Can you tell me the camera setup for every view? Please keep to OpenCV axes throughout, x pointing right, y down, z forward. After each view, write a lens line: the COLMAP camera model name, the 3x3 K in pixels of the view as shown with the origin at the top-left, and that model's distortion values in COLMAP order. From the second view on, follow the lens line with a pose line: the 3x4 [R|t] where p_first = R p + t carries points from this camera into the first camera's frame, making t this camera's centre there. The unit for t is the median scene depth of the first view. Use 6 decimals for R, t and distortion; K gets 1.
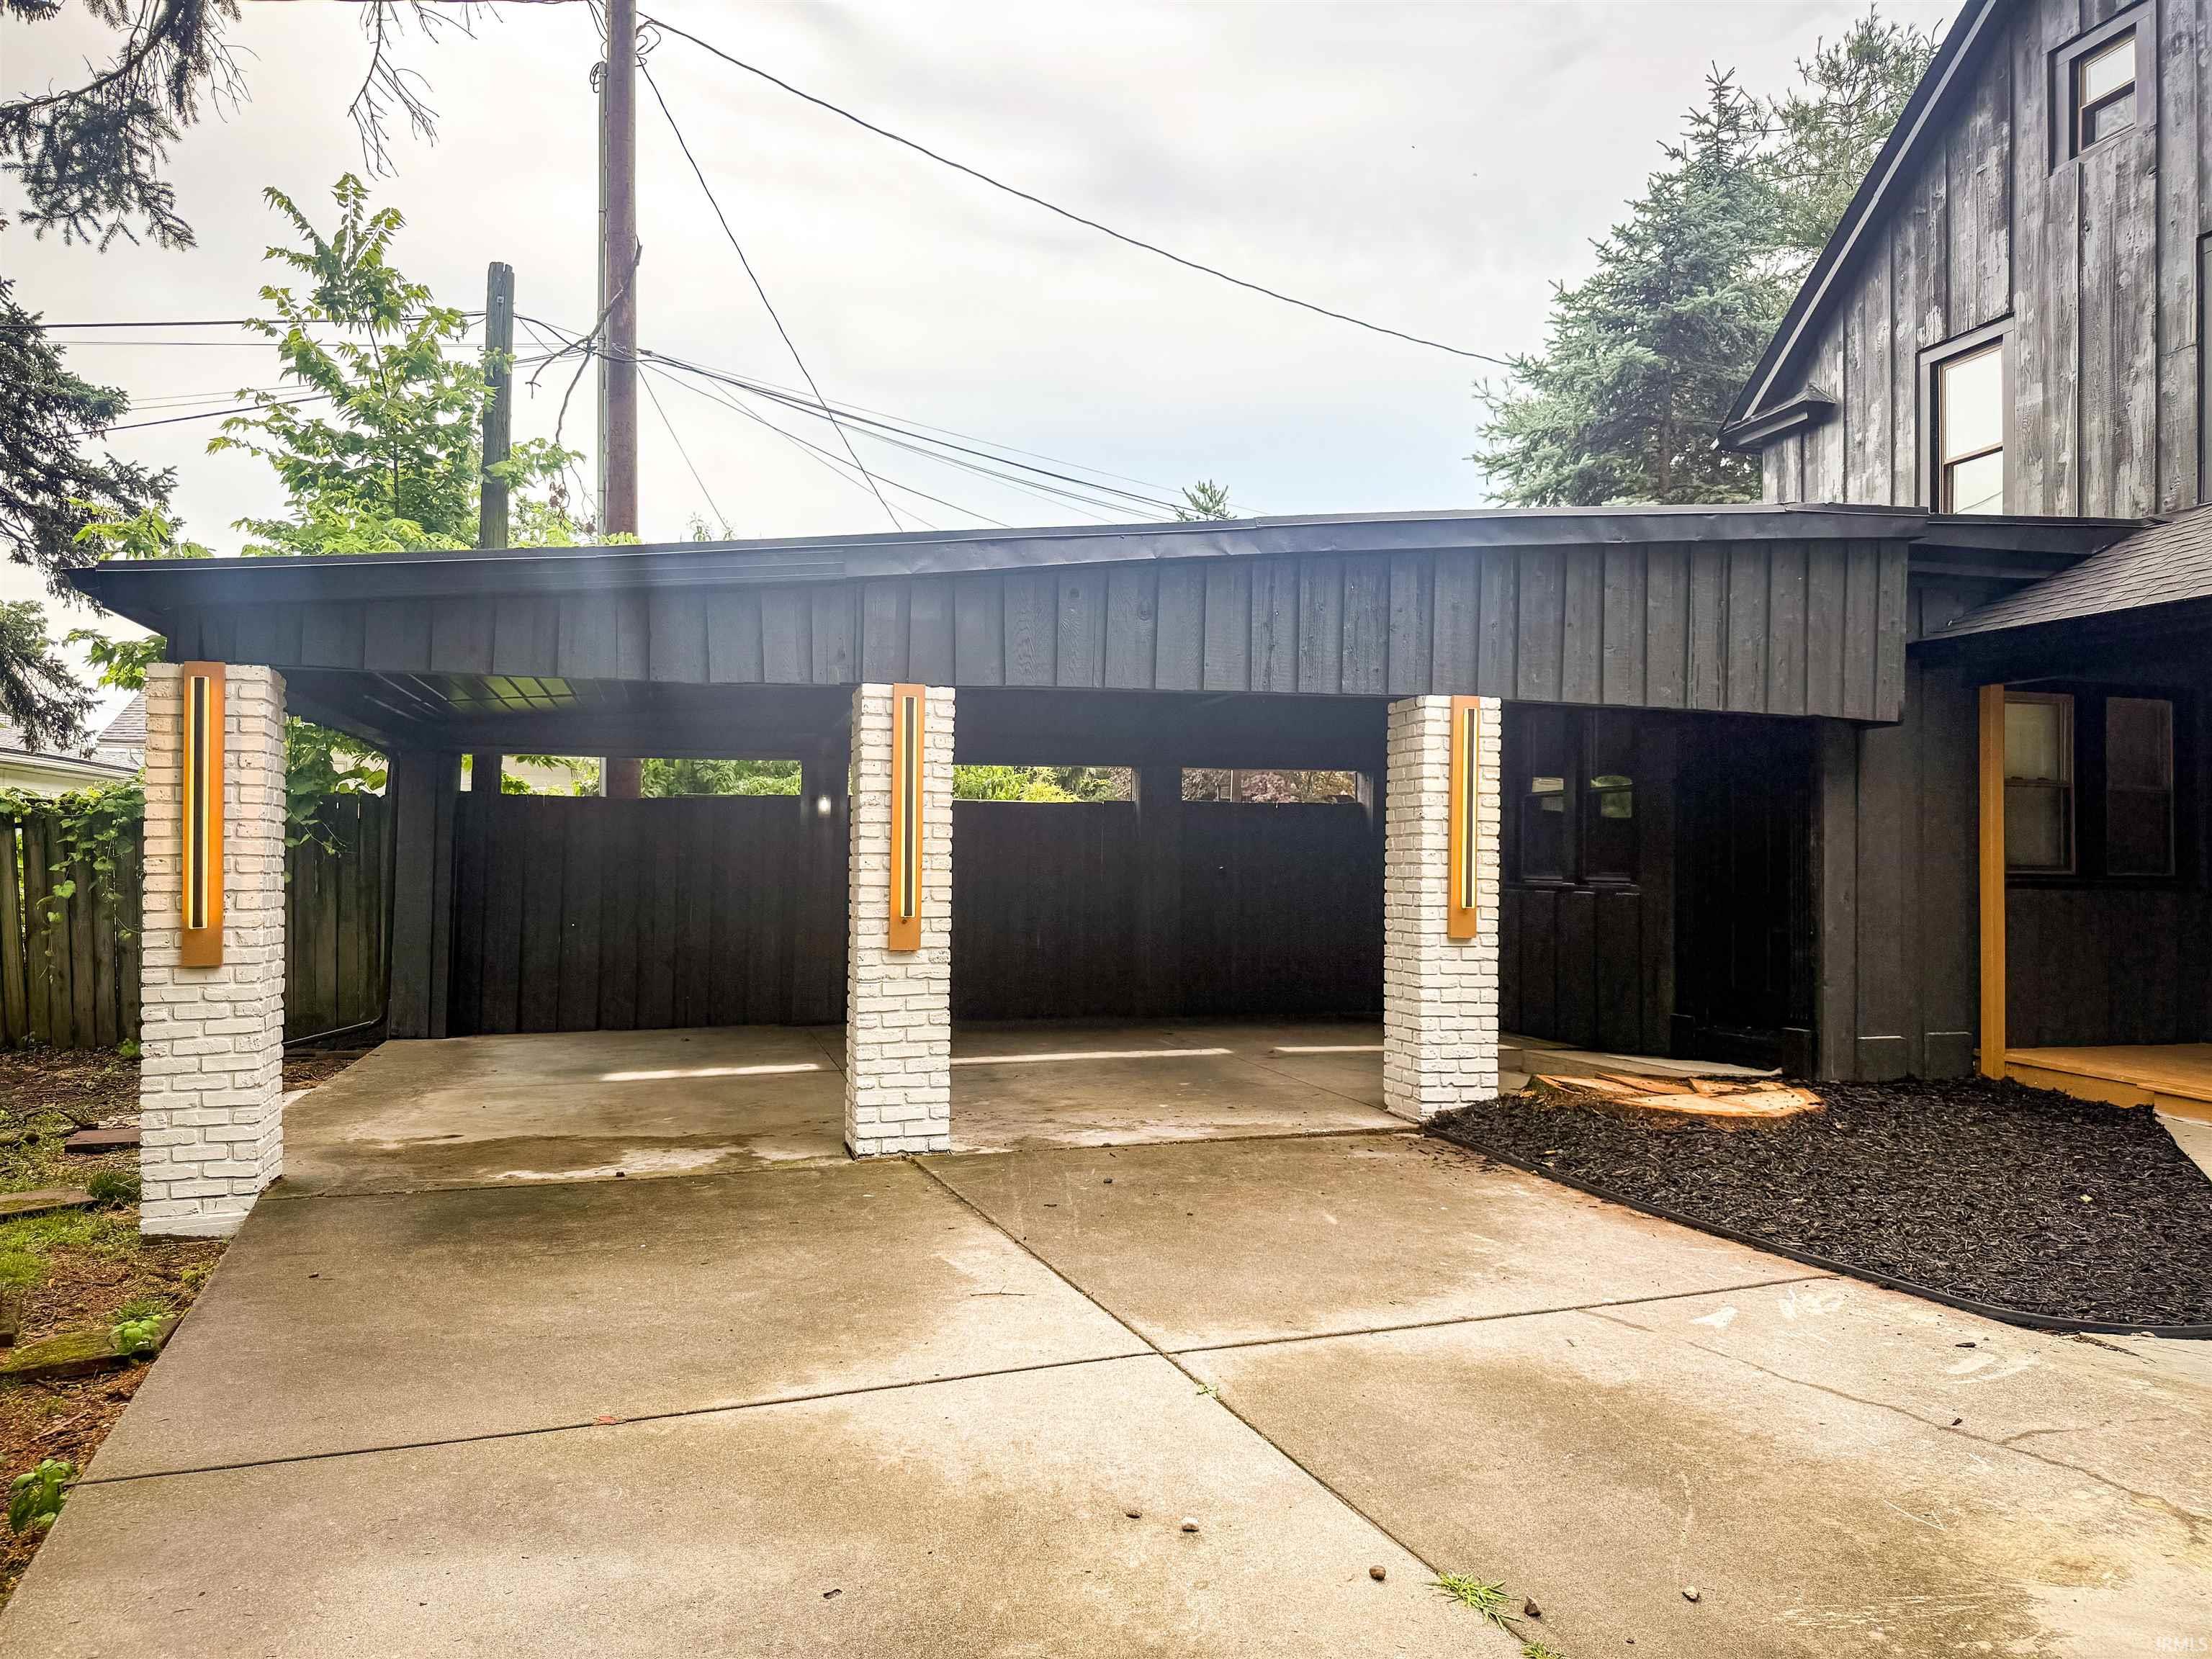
lens RADIAL K [[1551.2, 0, 1113.1], [0, 1551.2, 834.0], [0, 0, 1]] dist [0.011115, -0.020827]
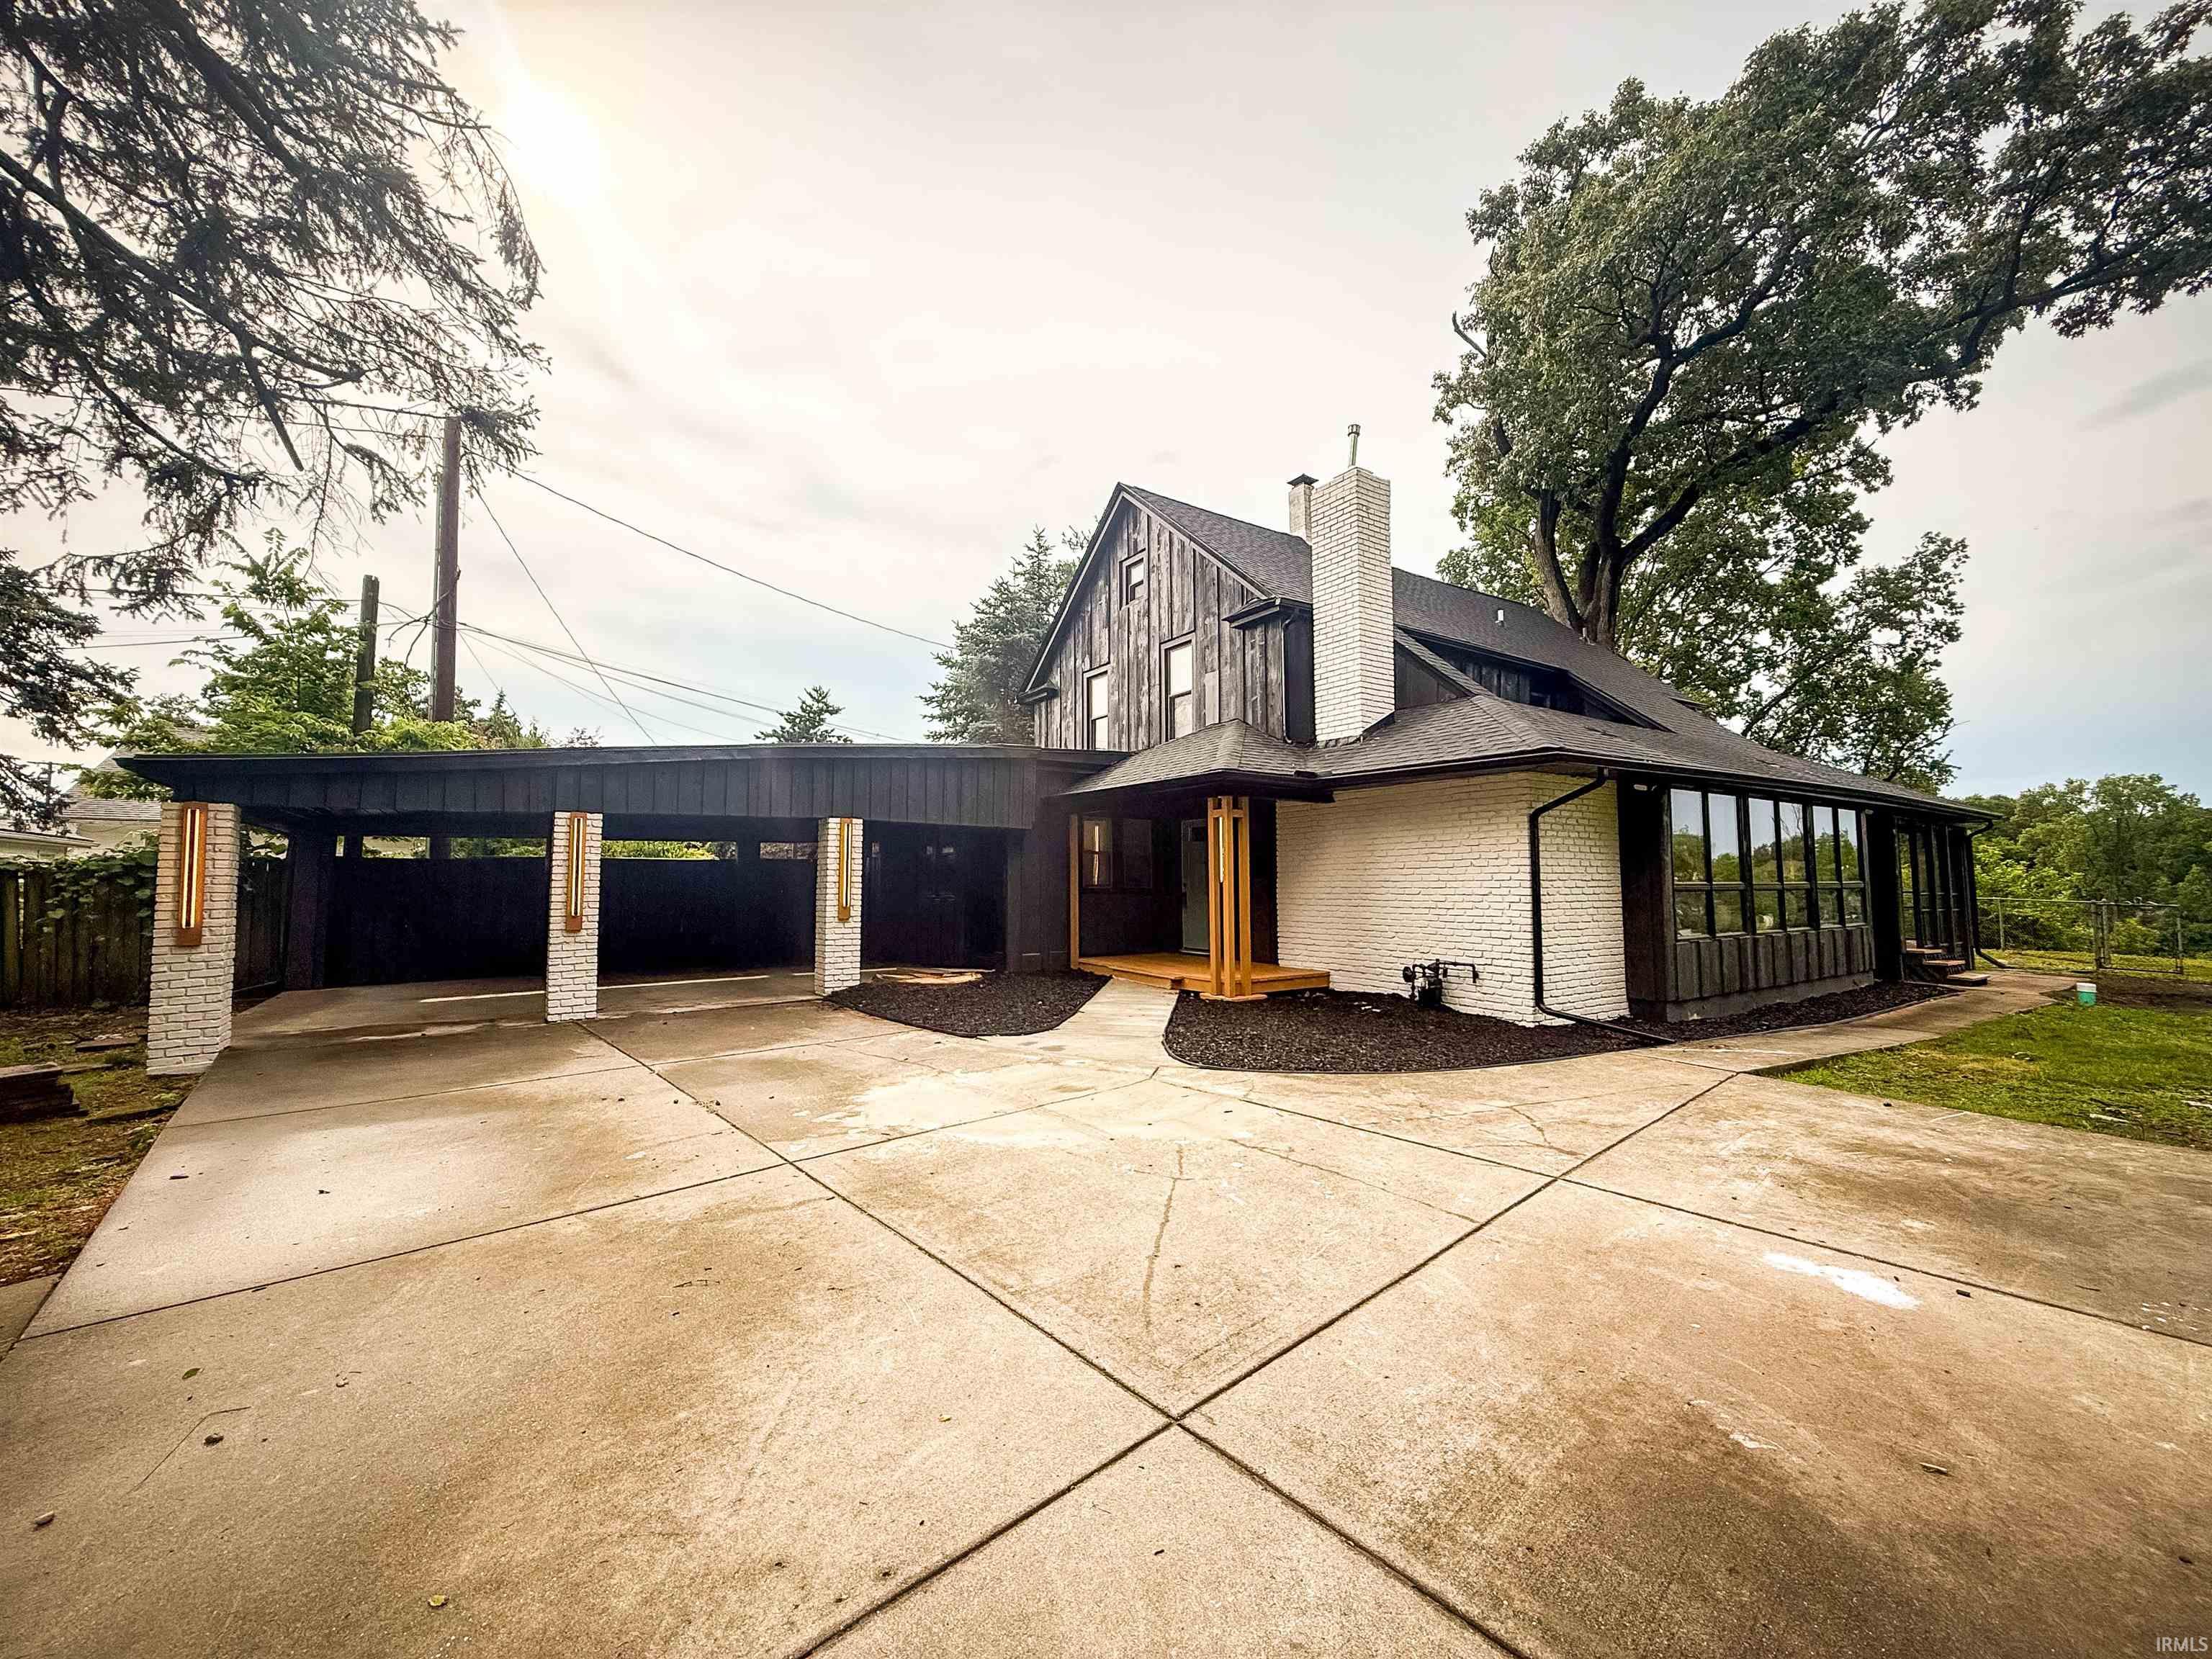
lens RADIAL K [[879.7, 0, 1103.3], [0, 879.7, 826.8], [0, 0, 1]] dist [-0.000307, 0.000310]
pose [[0.947466, 0.008226, 0.319750, 0.121437], [0.007447, 0.998831, -0.047763, -0.005852], [-0.319769, 0.047635, 0.946297, -0.313526]]
